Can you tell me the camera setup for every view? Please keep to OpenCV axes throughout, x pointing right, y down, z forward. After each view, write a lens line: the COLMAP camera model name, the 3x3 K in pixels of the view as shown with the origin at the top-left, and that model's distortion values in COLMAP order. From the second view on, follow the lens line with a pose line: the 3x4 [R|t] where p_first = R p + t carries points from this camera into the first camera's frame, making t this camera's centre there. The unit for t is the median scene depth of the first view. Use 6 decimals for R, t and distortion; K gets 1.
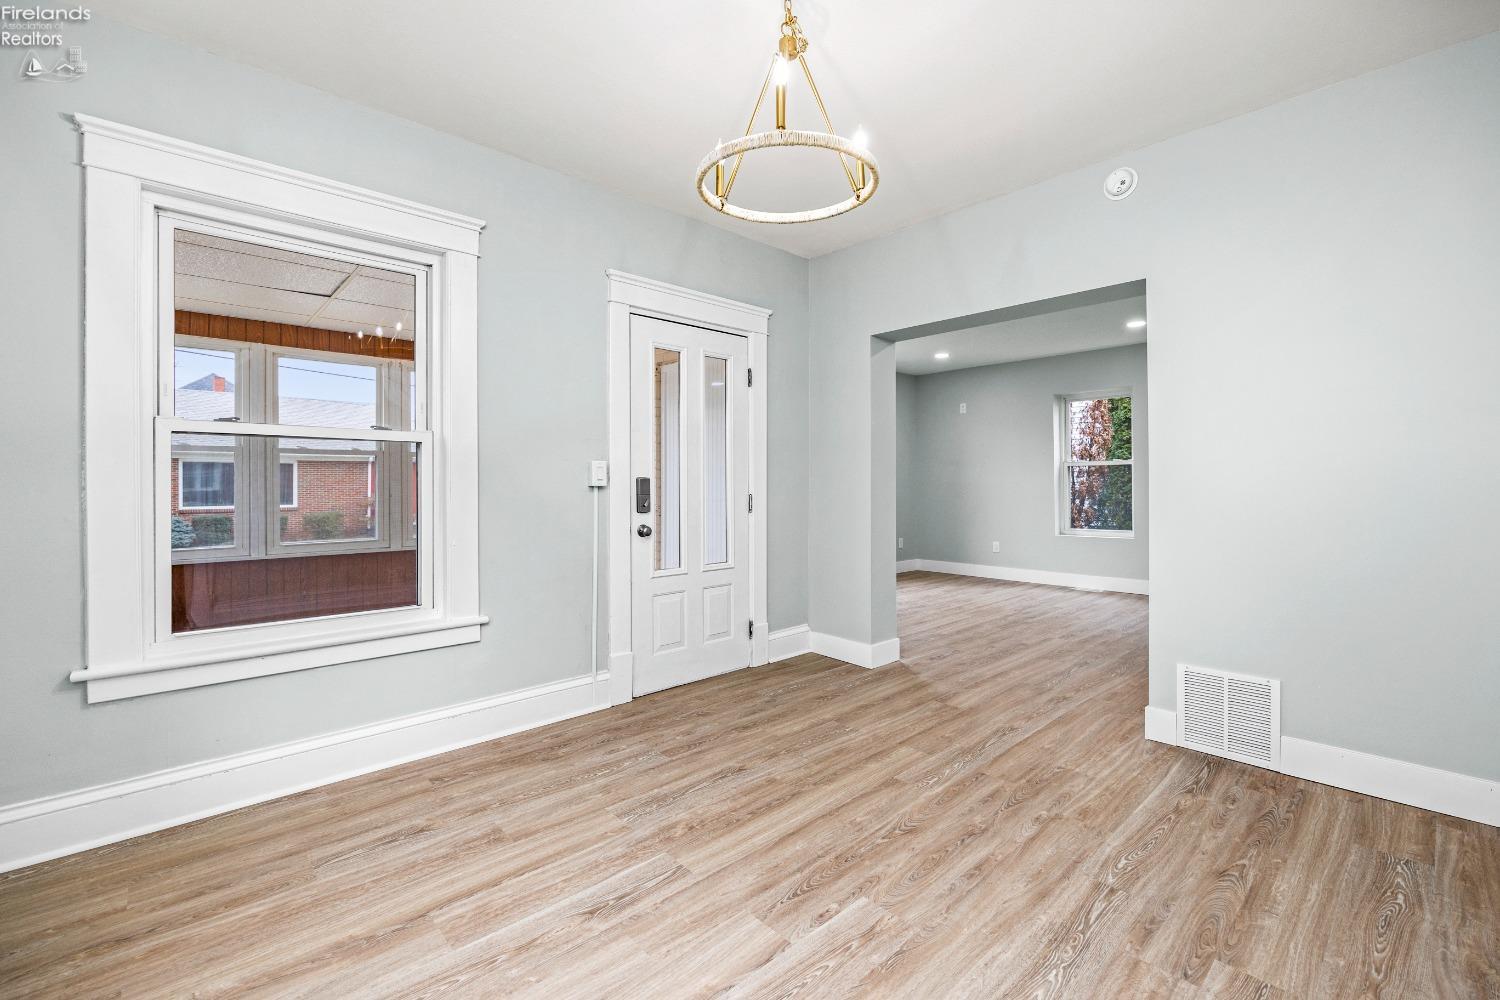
lens RADIAL K [[651.2, 0, 763.9], [0, 651.2, 481.4], [0, 0, 1]] dist [-0.014152, 0.000144]
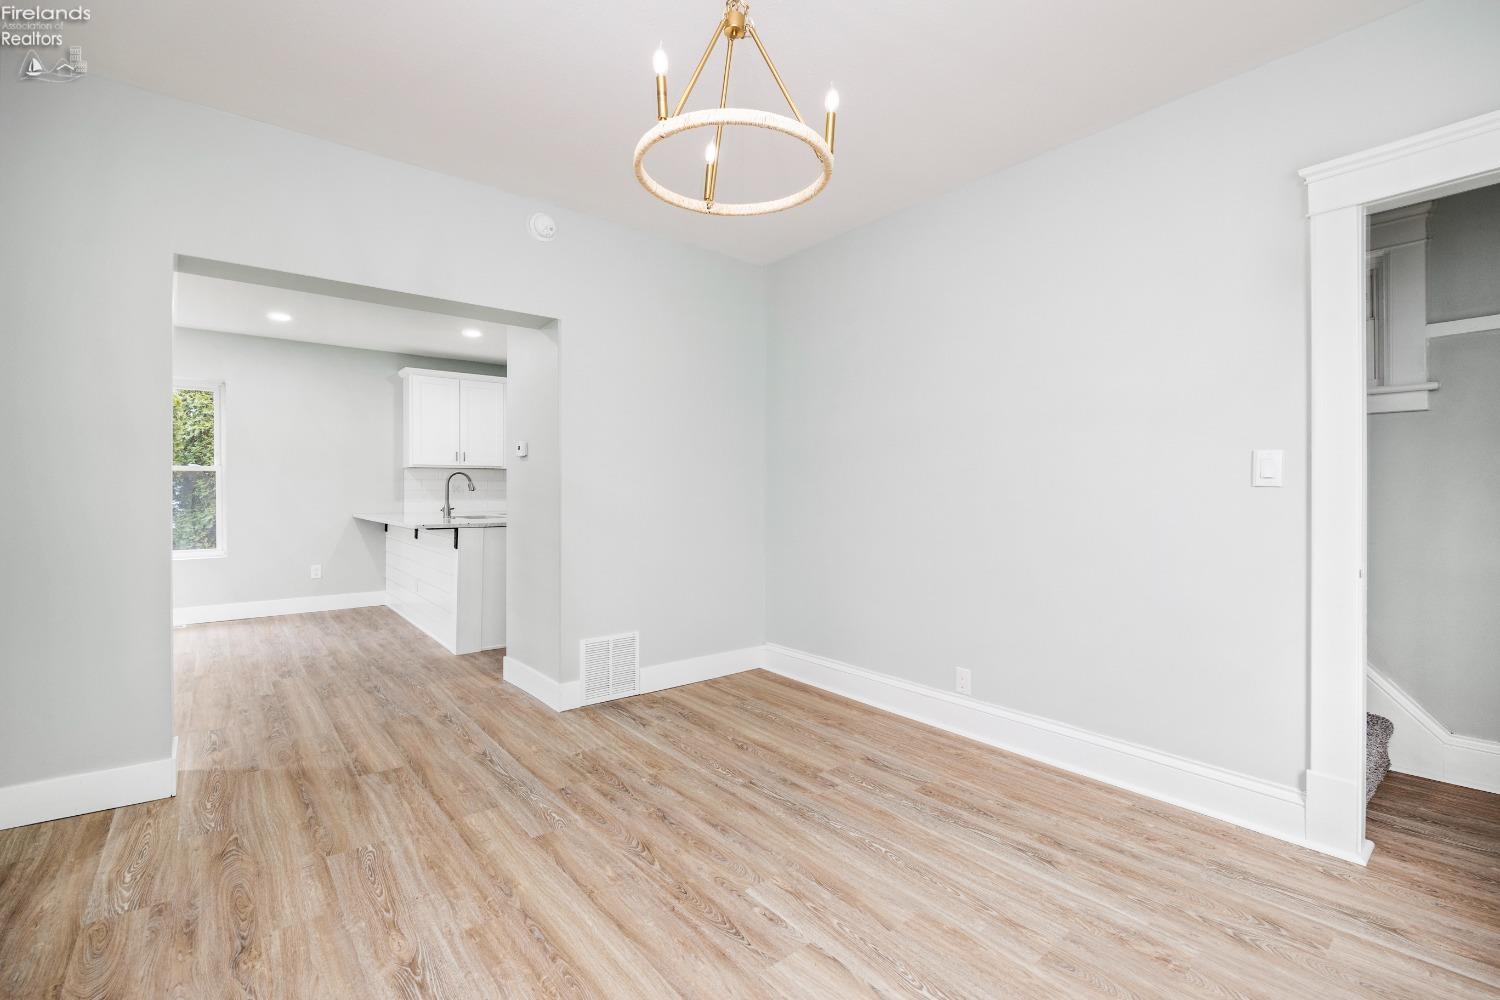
lens RADIAL K [[651.3, 0, 744.8], [0, 651.3, 488.8], [0, 0, 1]] dist [-0.012632, 0.000075]
pose [[0.073020, 0.005613, 0.997315, -0.605462], [-0.003575, 0.999979, -0.005366, -0.001970], [-0.997324, -0.003173, 0.073038, 0.625682]]
